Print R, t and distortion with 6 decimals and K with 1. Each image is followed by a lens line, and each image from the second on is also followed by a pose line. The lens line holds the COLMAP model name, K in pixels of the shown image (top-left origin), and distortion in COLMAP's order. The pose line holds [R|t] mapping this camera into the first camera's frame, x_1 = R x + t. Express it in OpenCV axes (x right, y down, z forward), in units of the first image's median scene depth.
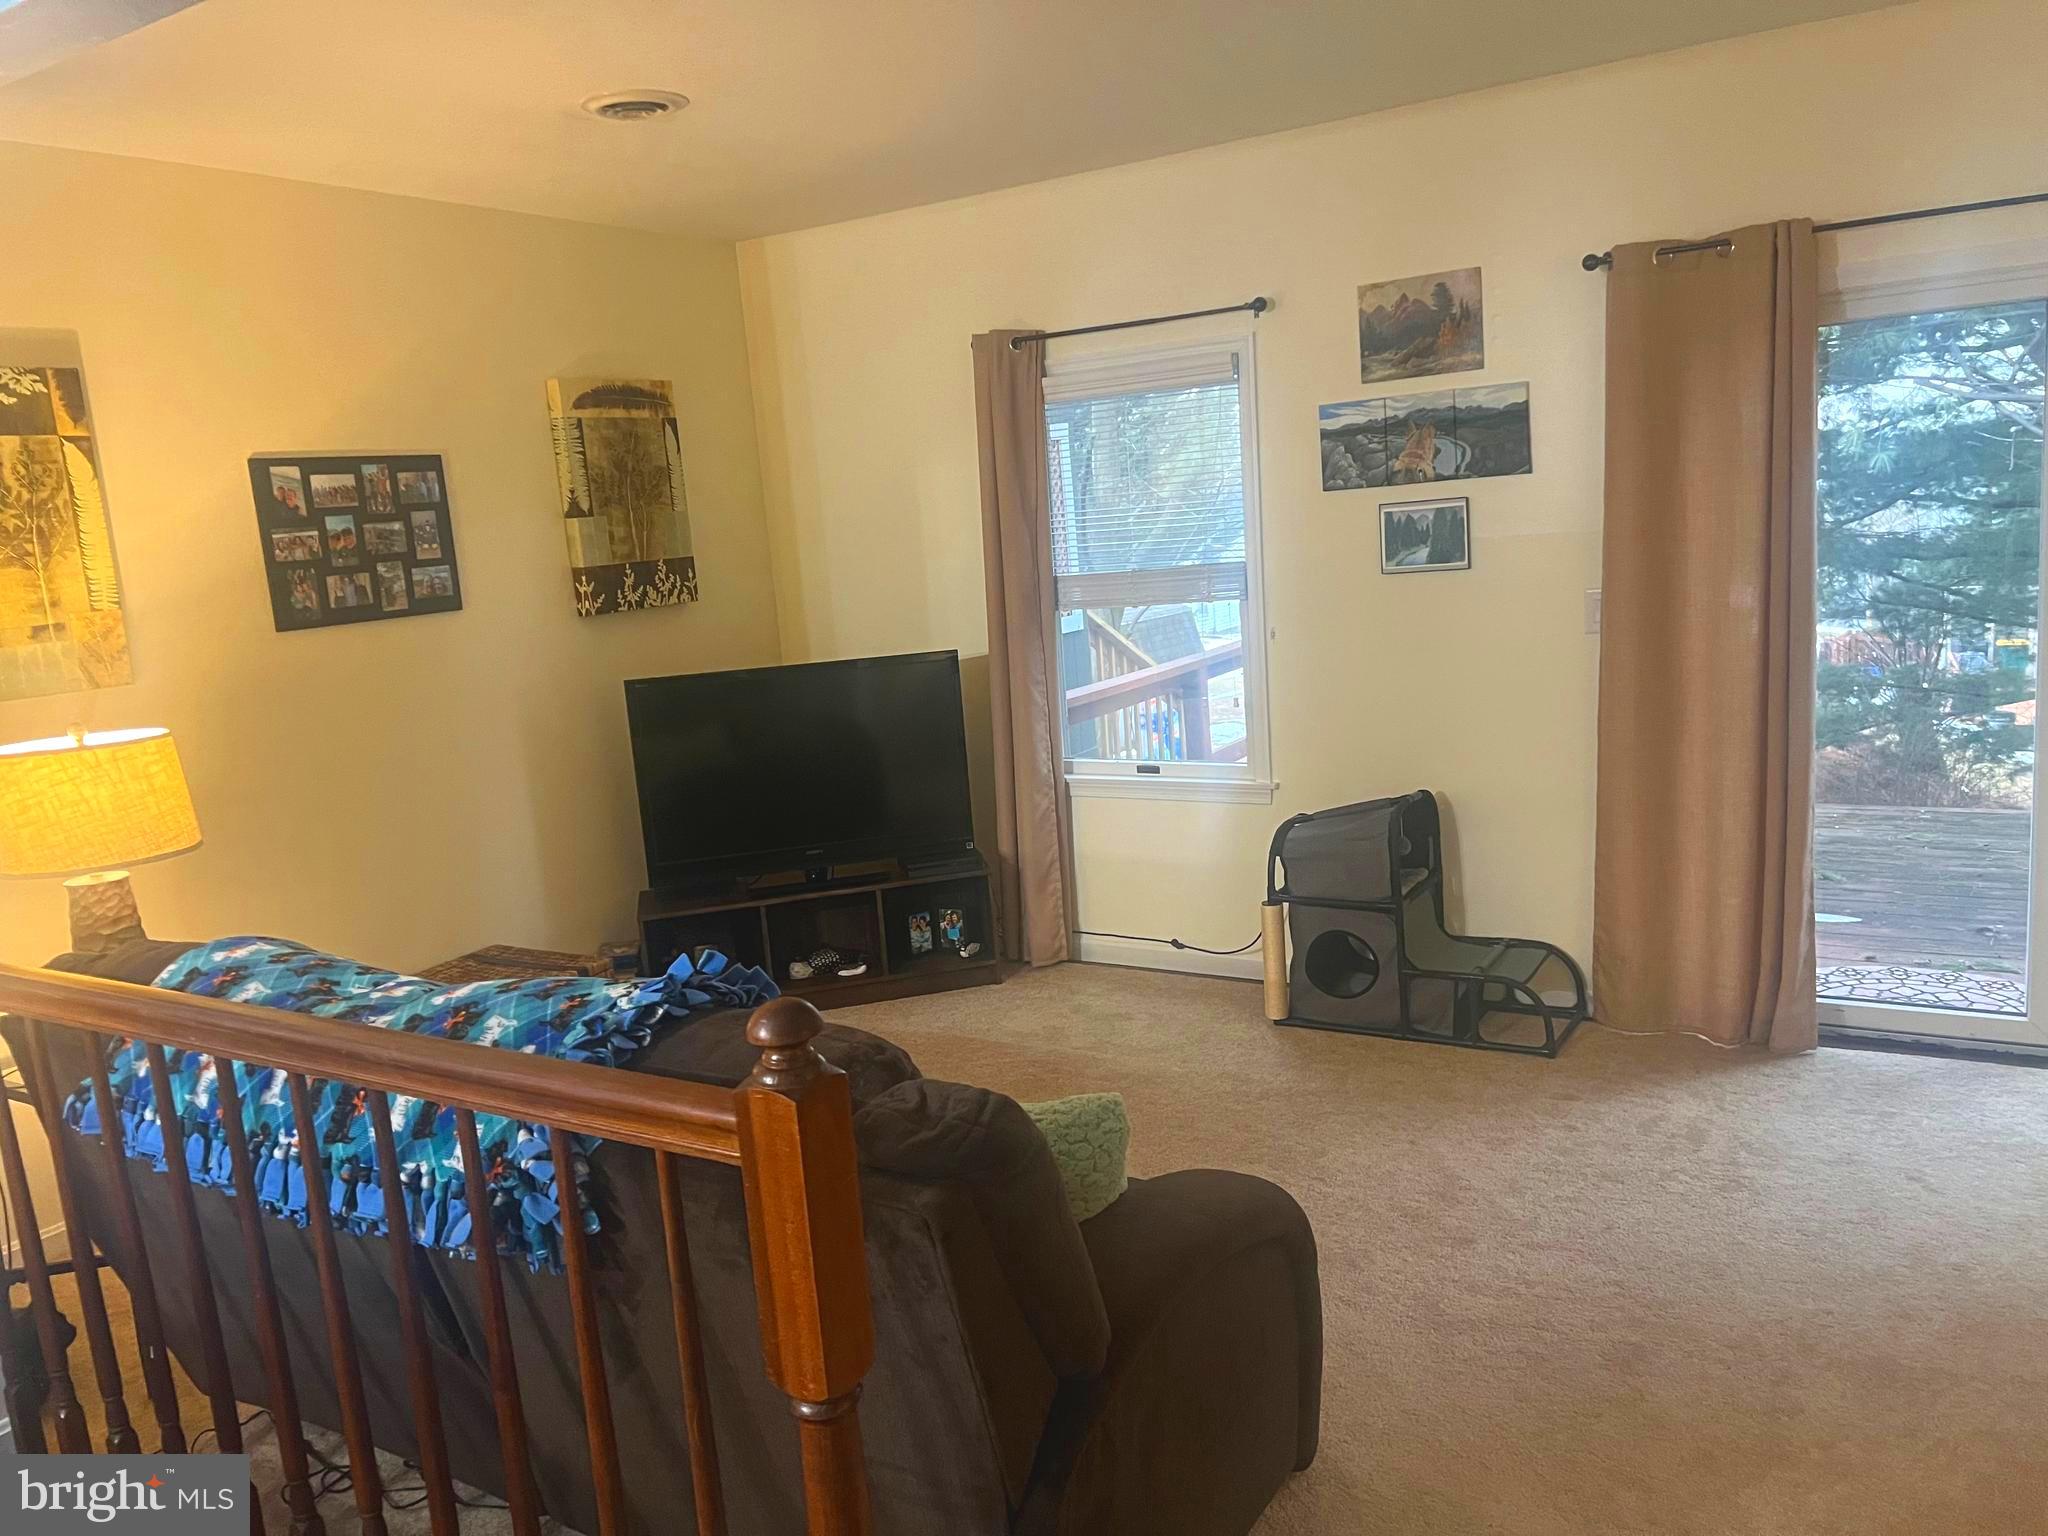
lens RADIAL K [[1538.7, 0, 1012.3], [0, 1538.7, 783.8], [0, 0, 1]] dist [0.029224, -0.014218]
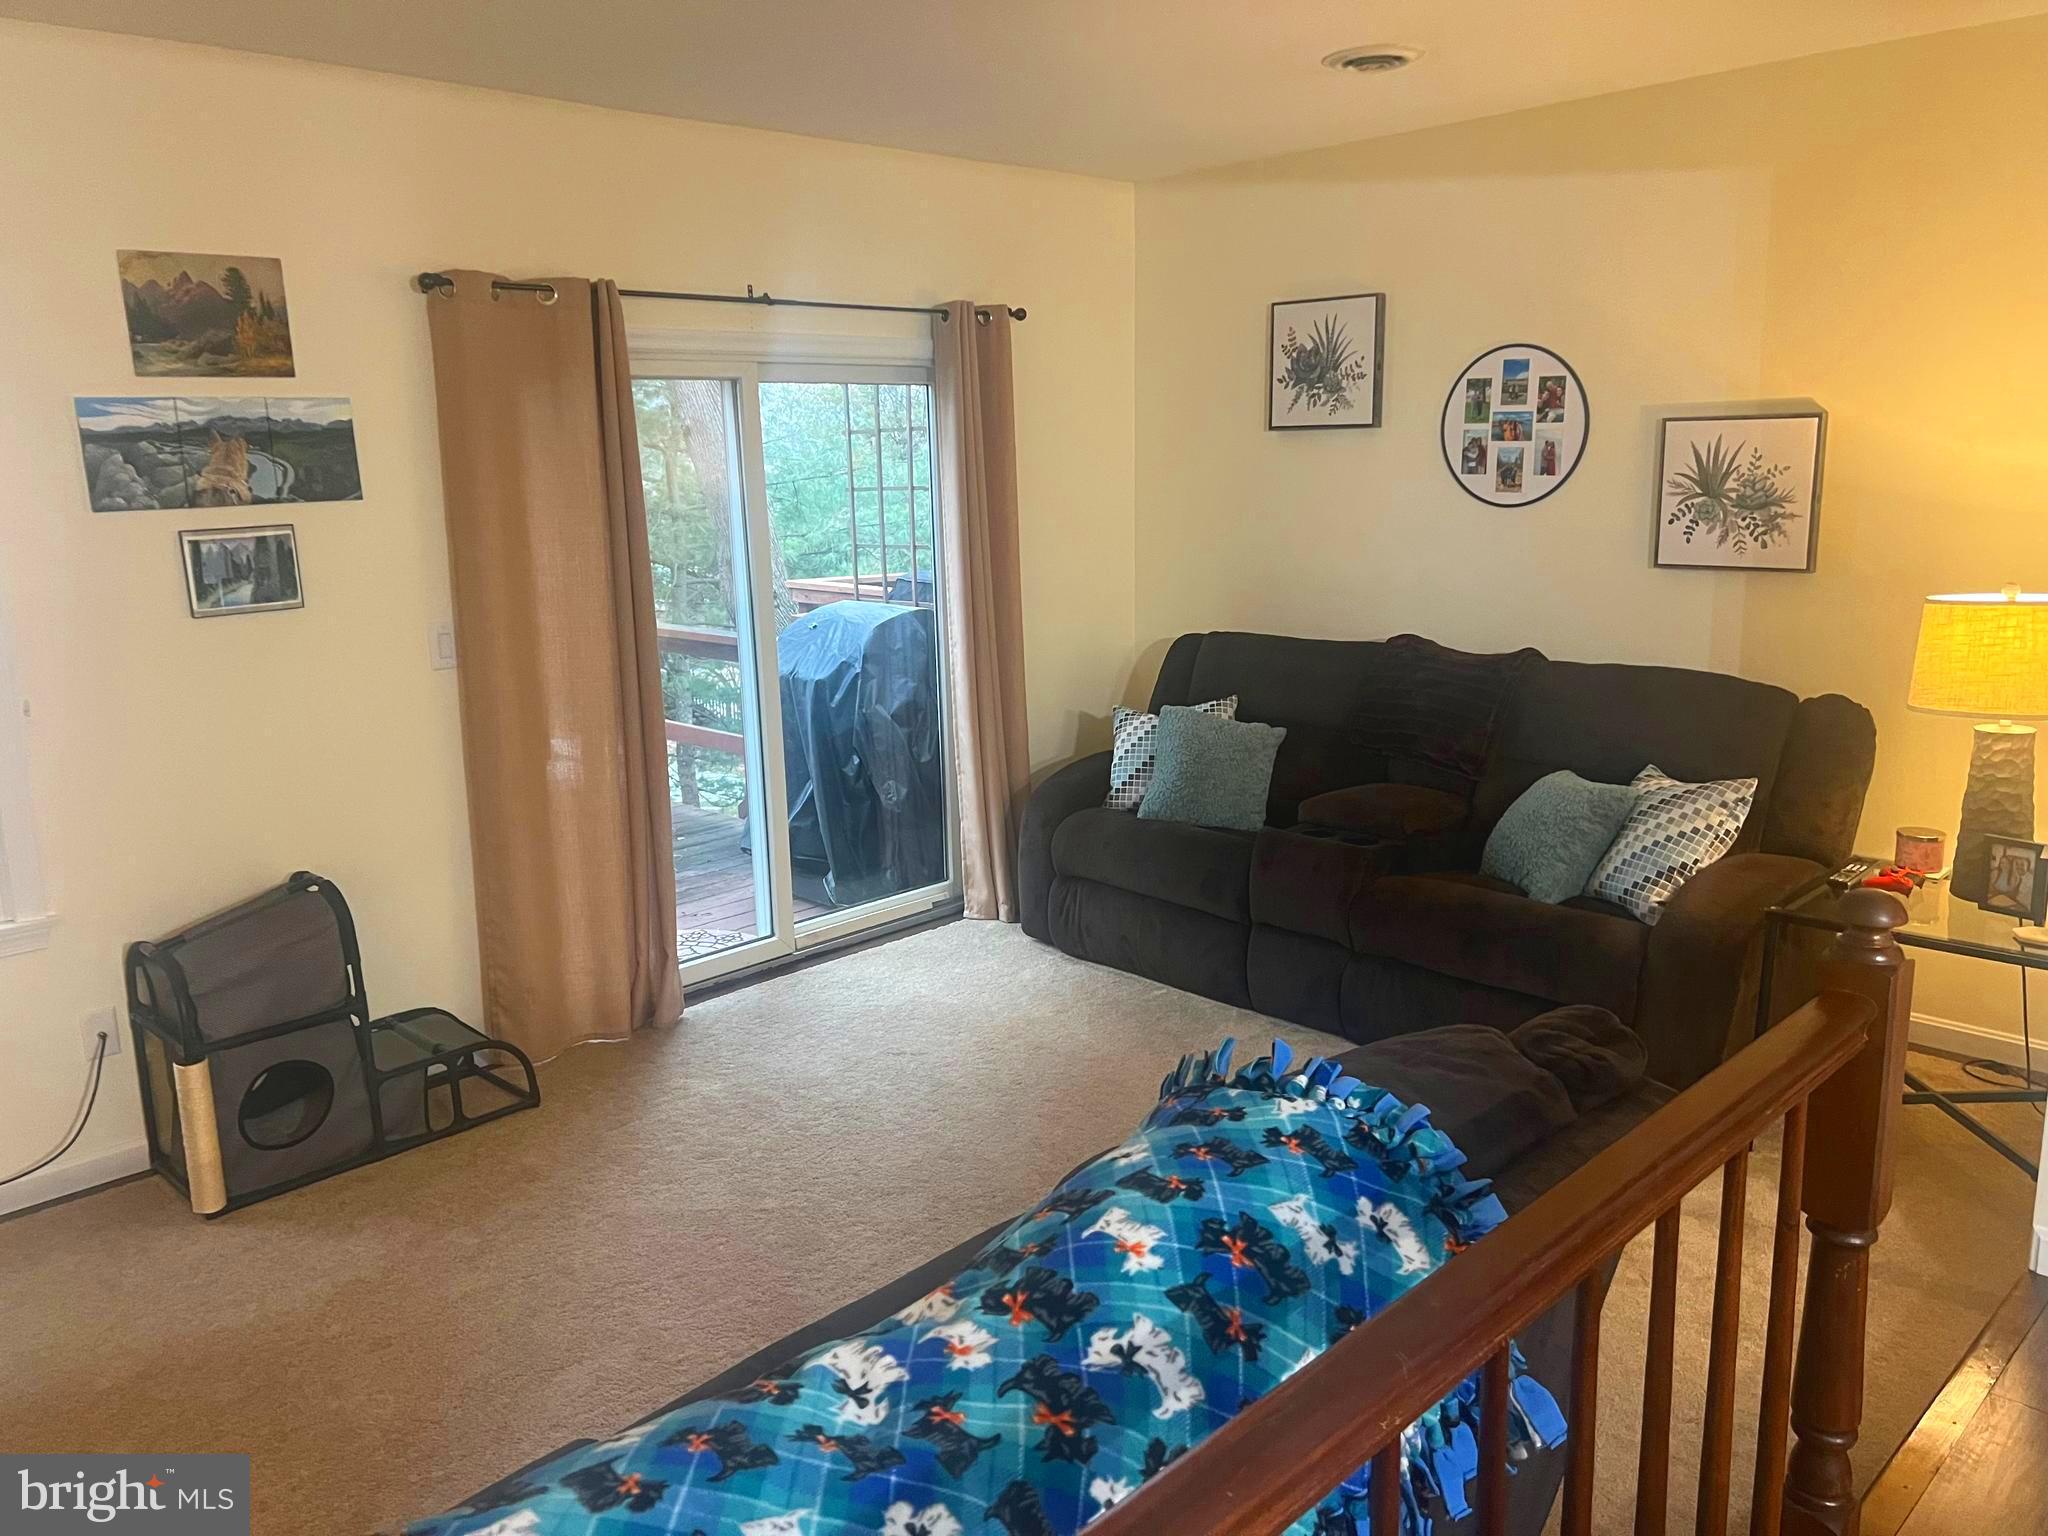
lens RADIAL K [[1538.7, 0, 1012.6], [0, 1538.7, 758.1], [0, 0, 1]] dist [0.029224, -0.014218]
pose [[0.232719, -0.122282, 0.964826, -0.456129], [0.184044, 0.979676, 0.079772, -0.053321], [-0.954971, 0.159006, 0.250495, 0.422476]]
